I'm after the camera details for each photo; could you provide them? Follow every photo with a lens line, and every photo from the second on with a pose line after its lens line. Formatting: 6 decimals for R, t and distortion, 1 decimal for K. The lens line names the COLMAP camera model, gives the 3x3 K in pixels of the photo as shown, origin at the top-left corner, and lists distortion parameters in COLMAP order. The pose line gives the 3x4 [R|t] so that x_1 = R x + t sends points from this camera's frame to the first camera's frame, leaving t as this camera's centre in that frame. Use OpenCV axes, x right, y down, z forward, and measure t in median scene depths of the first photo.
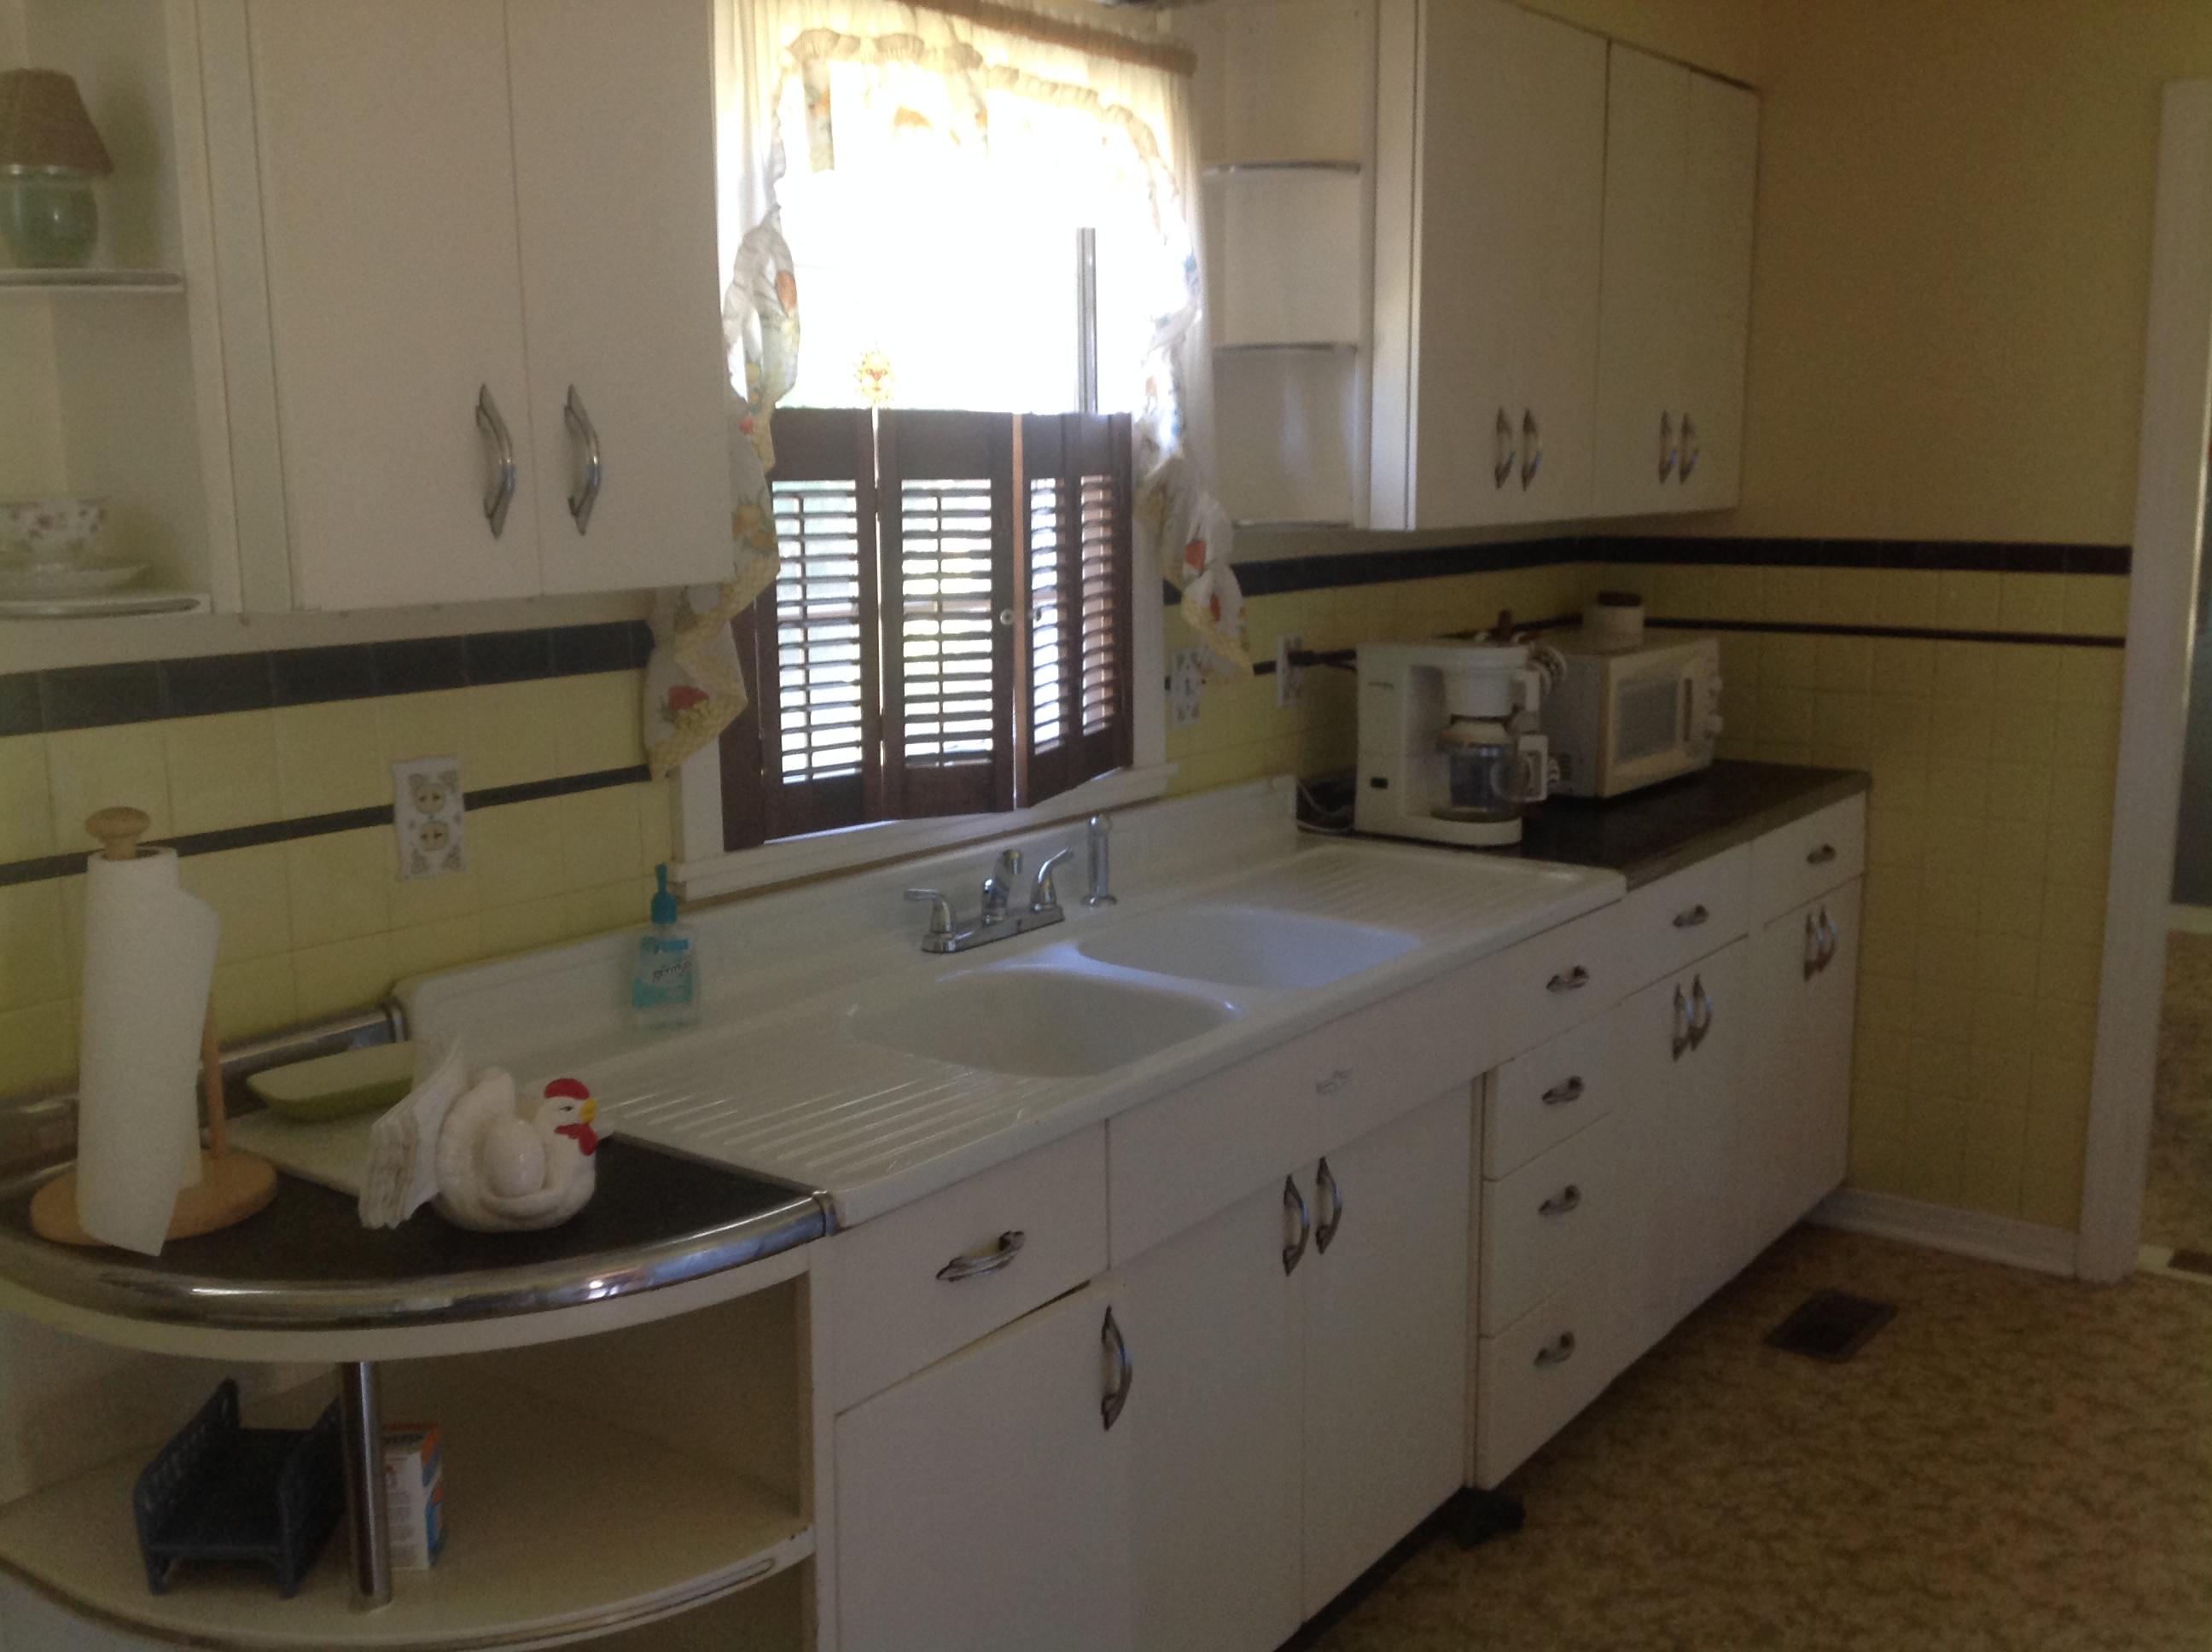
lens RADIAL K [[2110.6, 0, 1102.0], [0, 2110.6, 830.2], [0, 0, 1]] dist [0.136309, -0.285225]
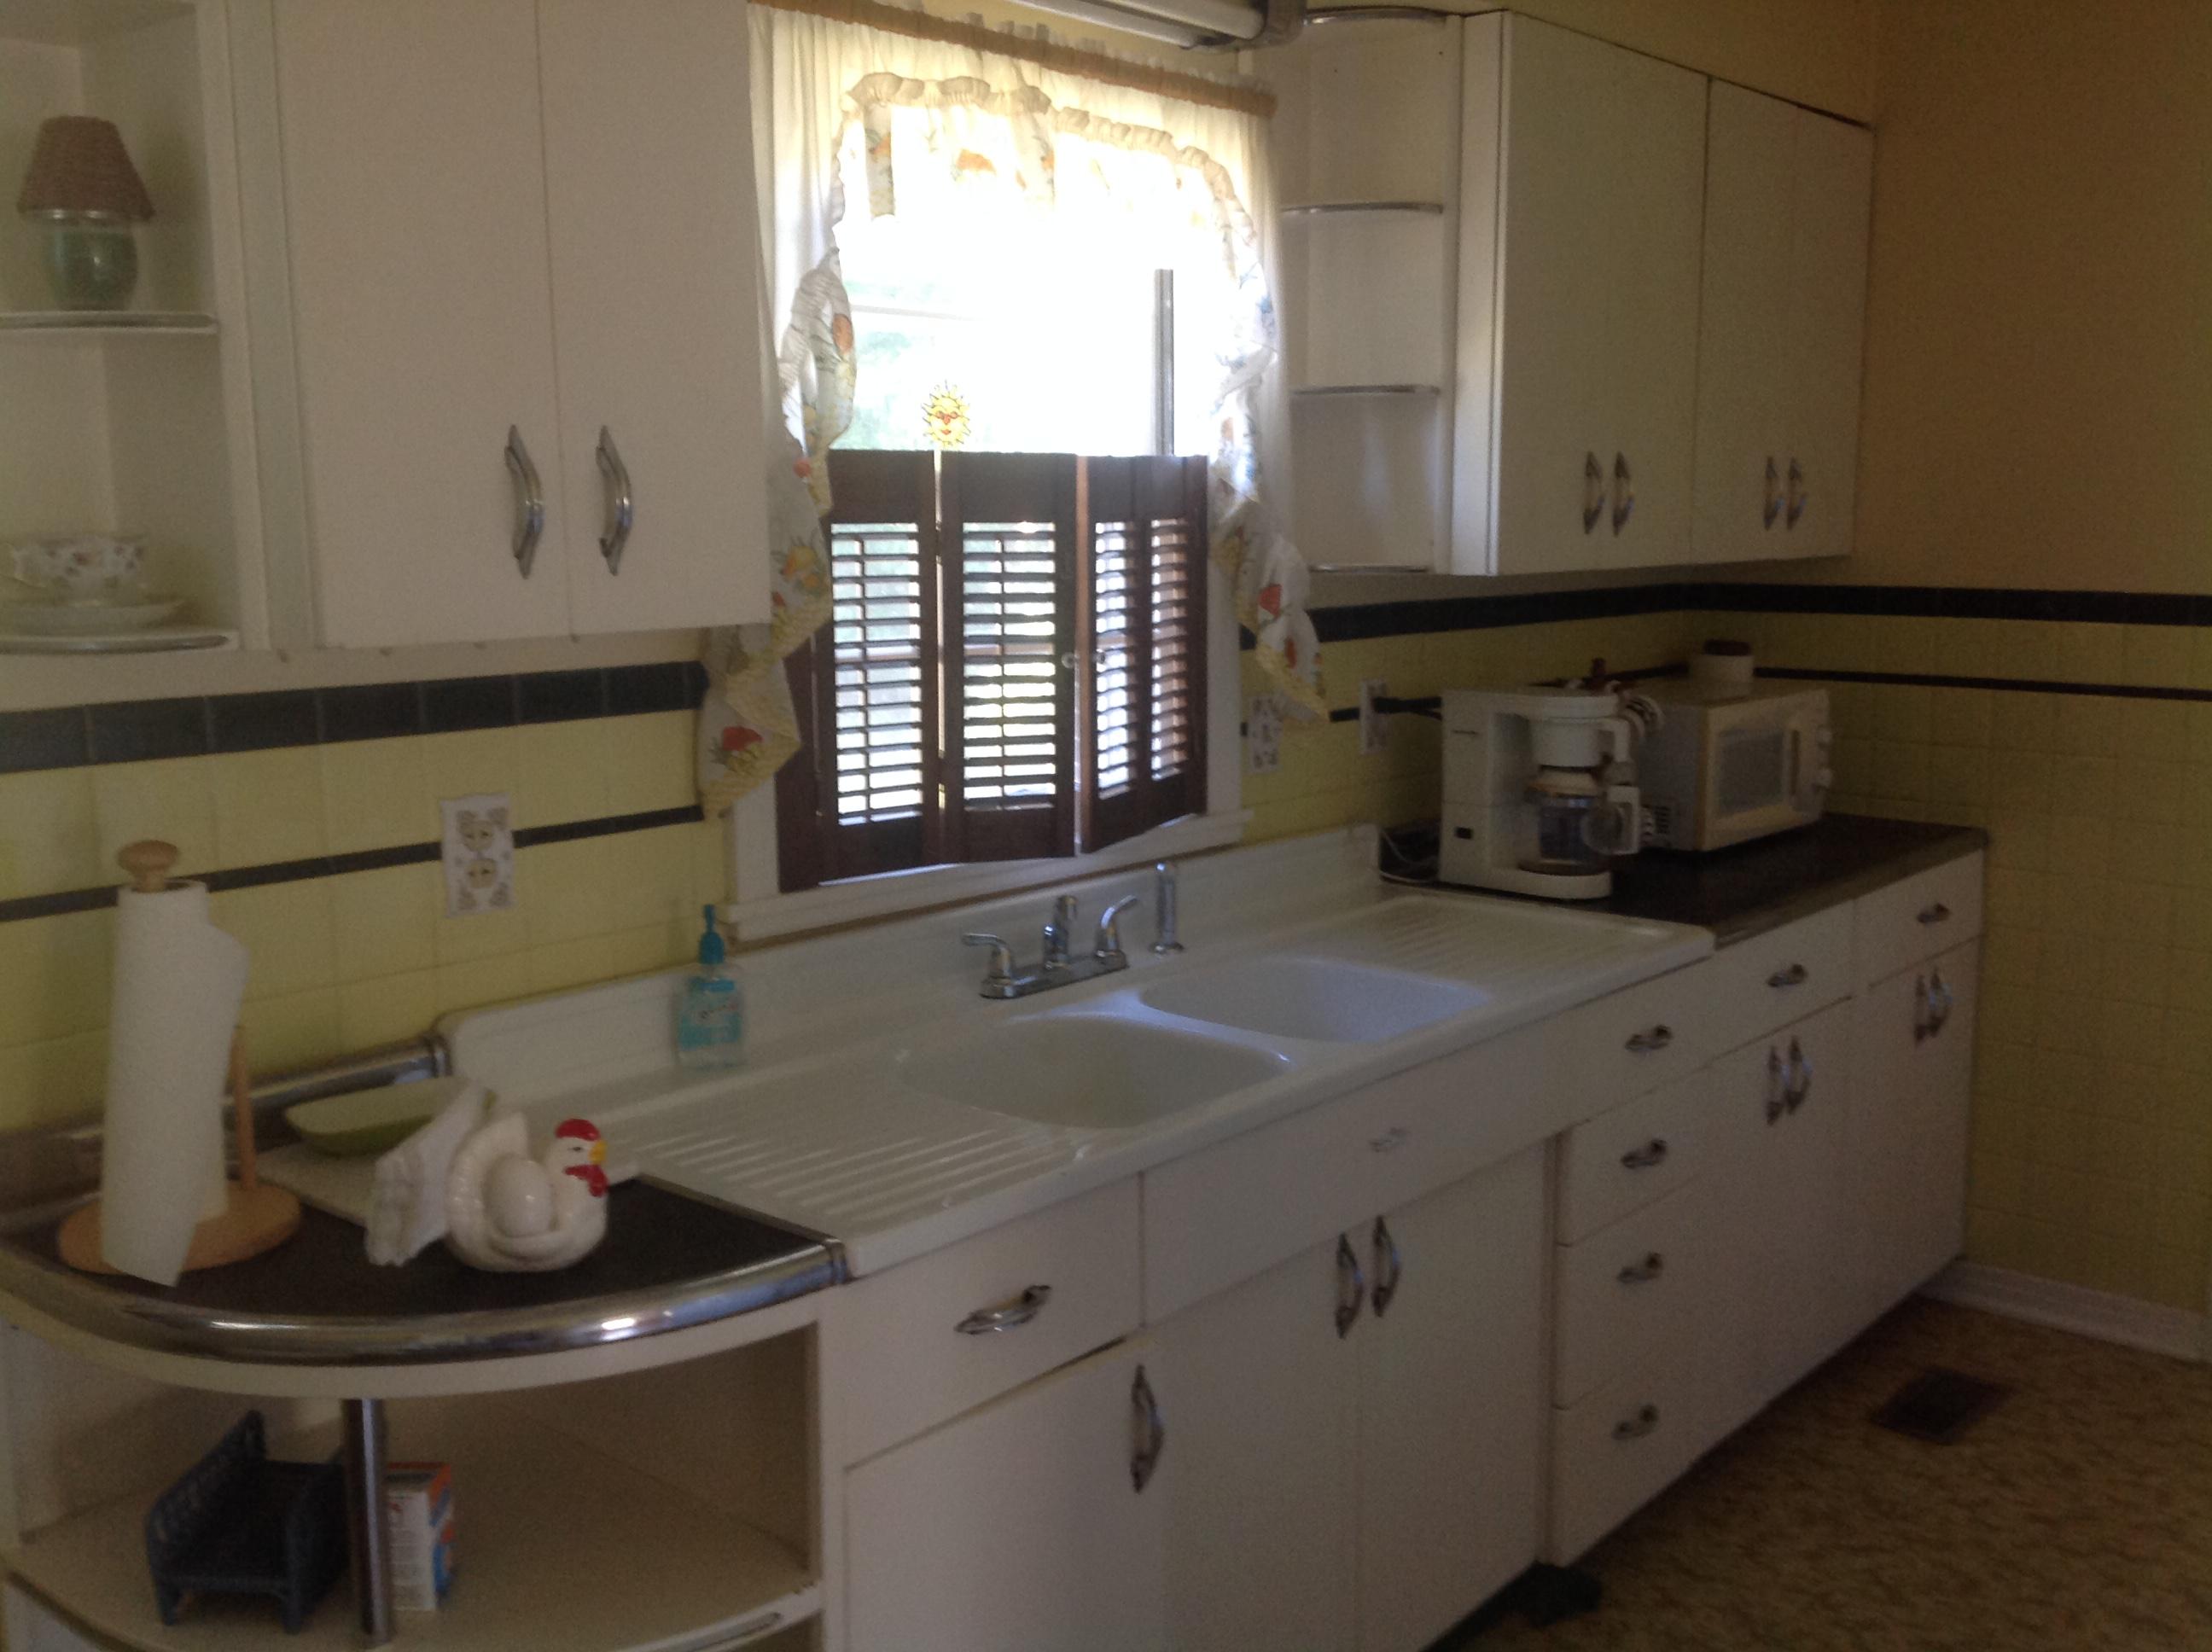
lens RADIAL K [[2110.6, 0, 1102.0], [0, 2110.6, 830.2], [0, 0, 1]] dist [0.136309, -0.285225]
pose [[0.997394, 0.014235, -0.070735, 0.041200], [-0.015698, 0.999673, -0.020179, -0.001481], [0.070425, 0.021237, 0.997291, 0.014478]]
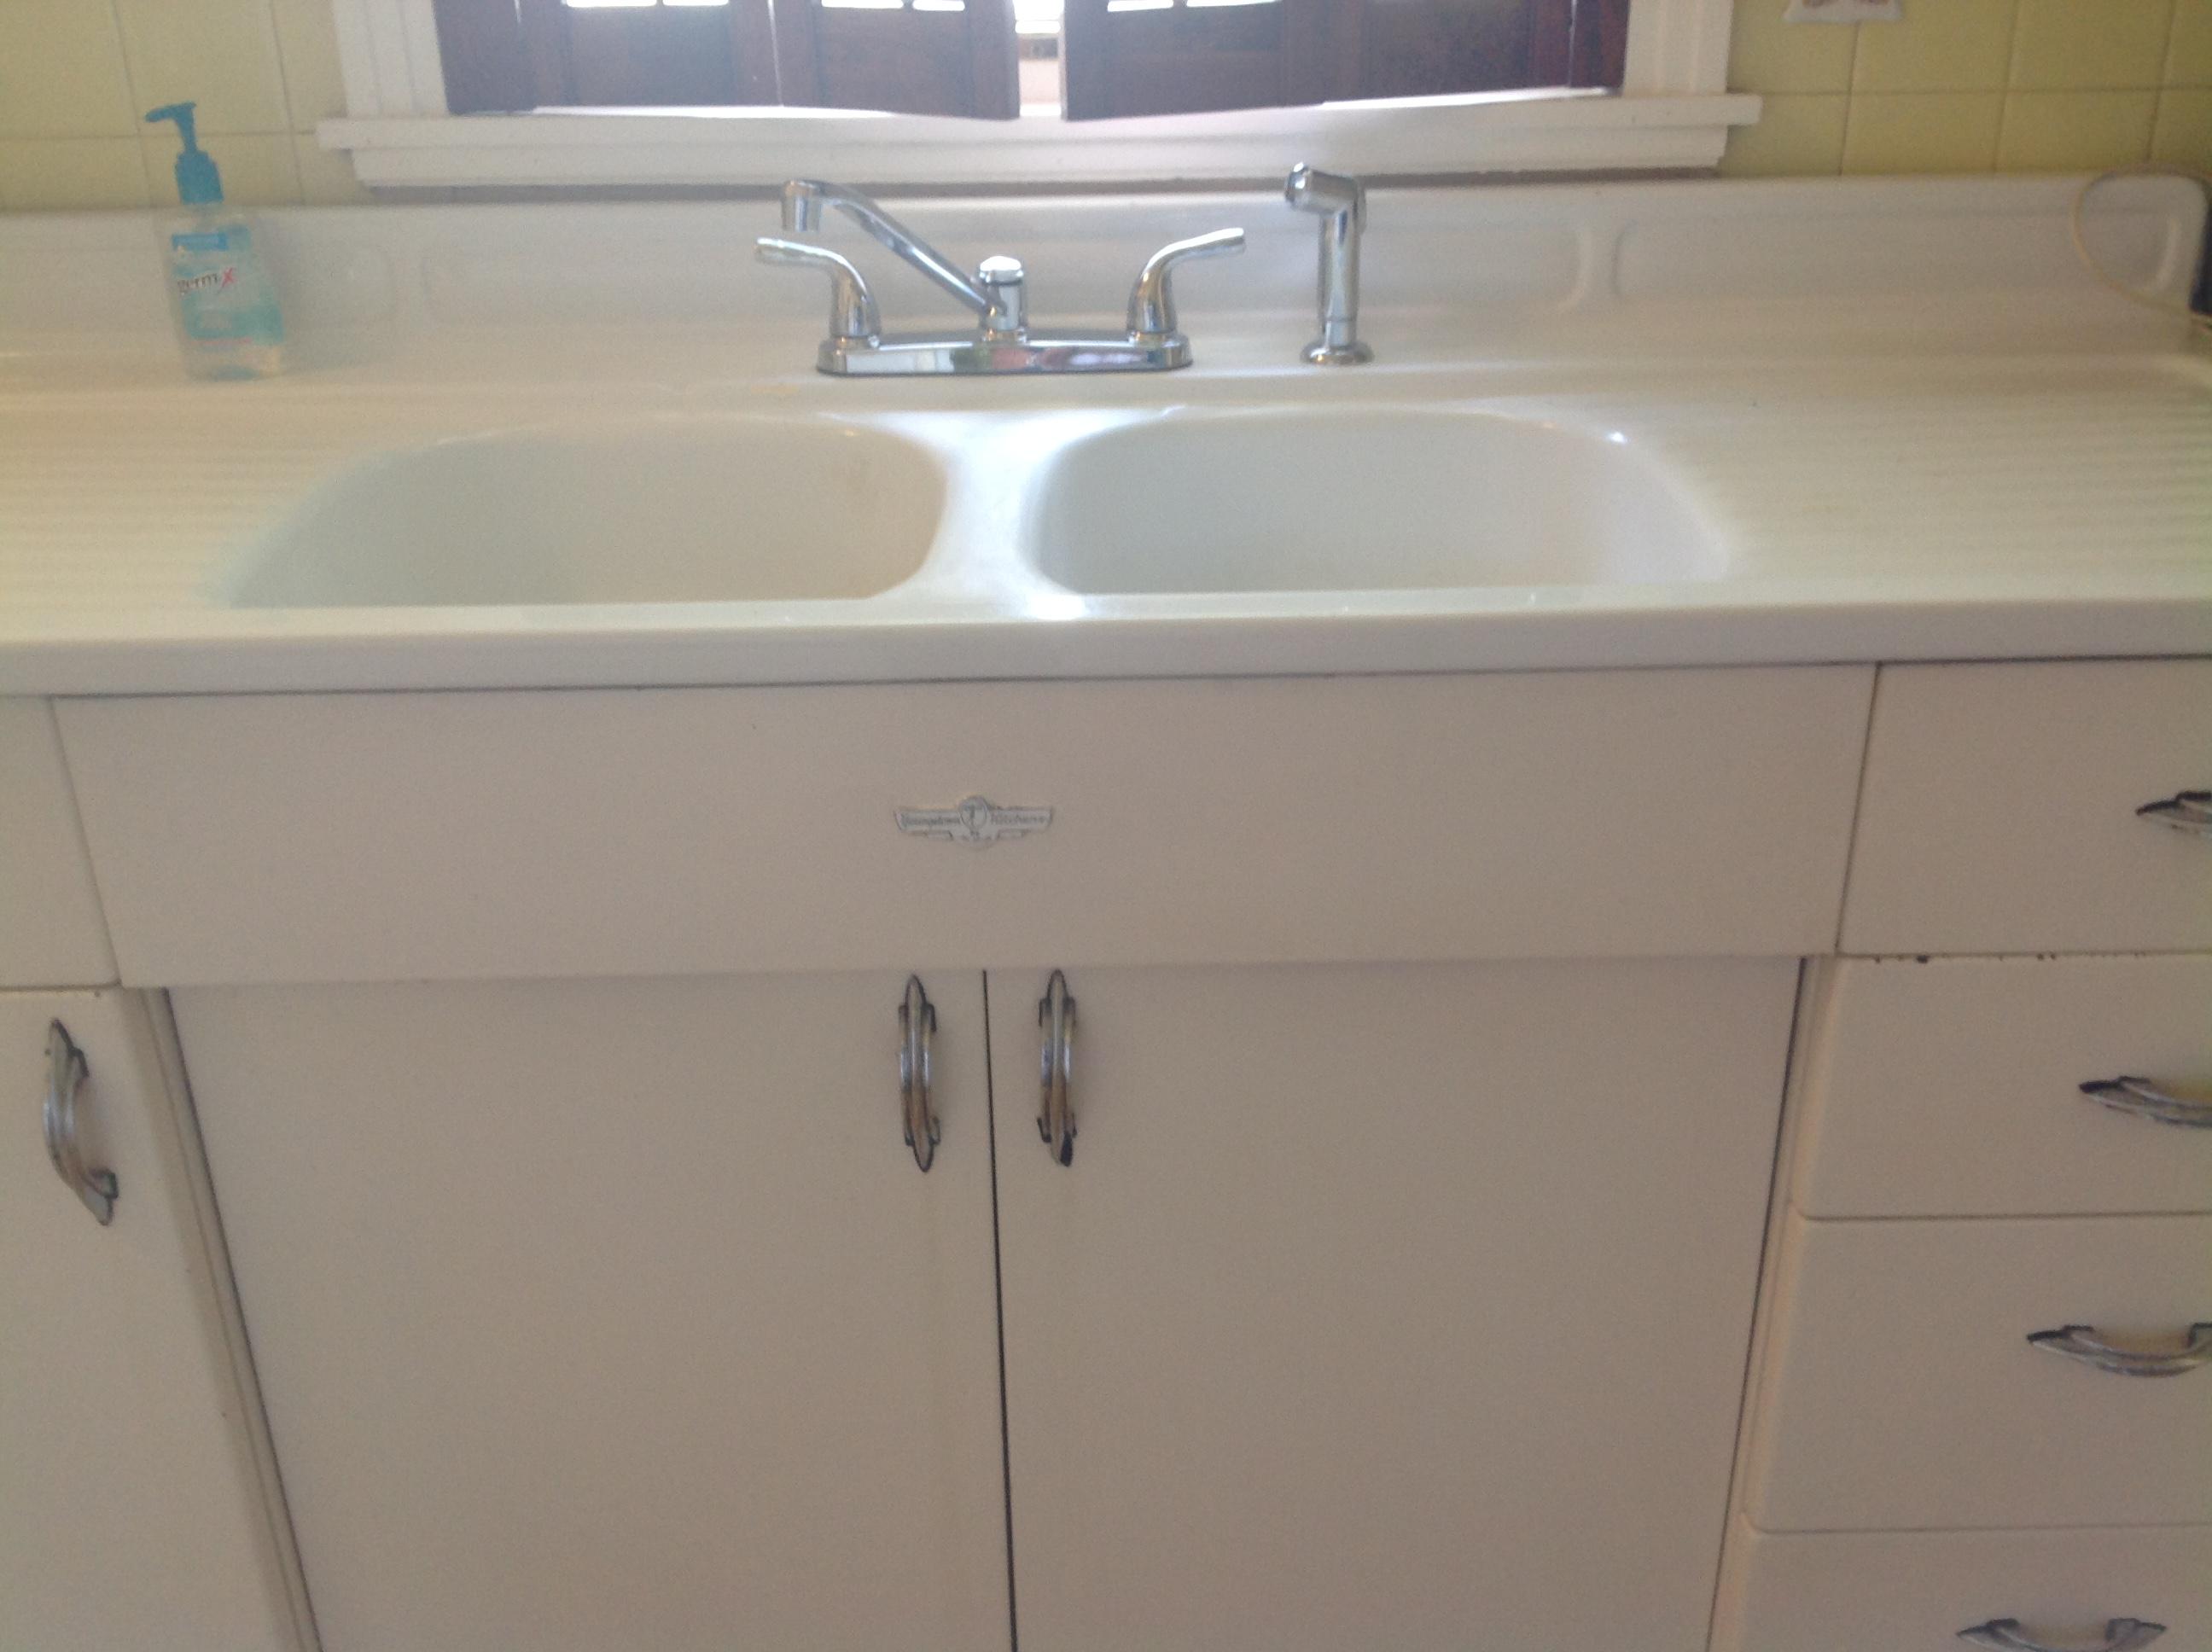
lens RADIAL K [[2110.6, 0, 1102.0], [0, 2110.6, 830.2], [0, 0, 1]] dist [0.136309, -0.285225]
pose [[0.595115, 0.355614, -0.720678, 0.405991], [-0.128579, 0.927348, 0.351417, -0.035107], [0.793288, -0.116469, 0.597603, 0.691027]]
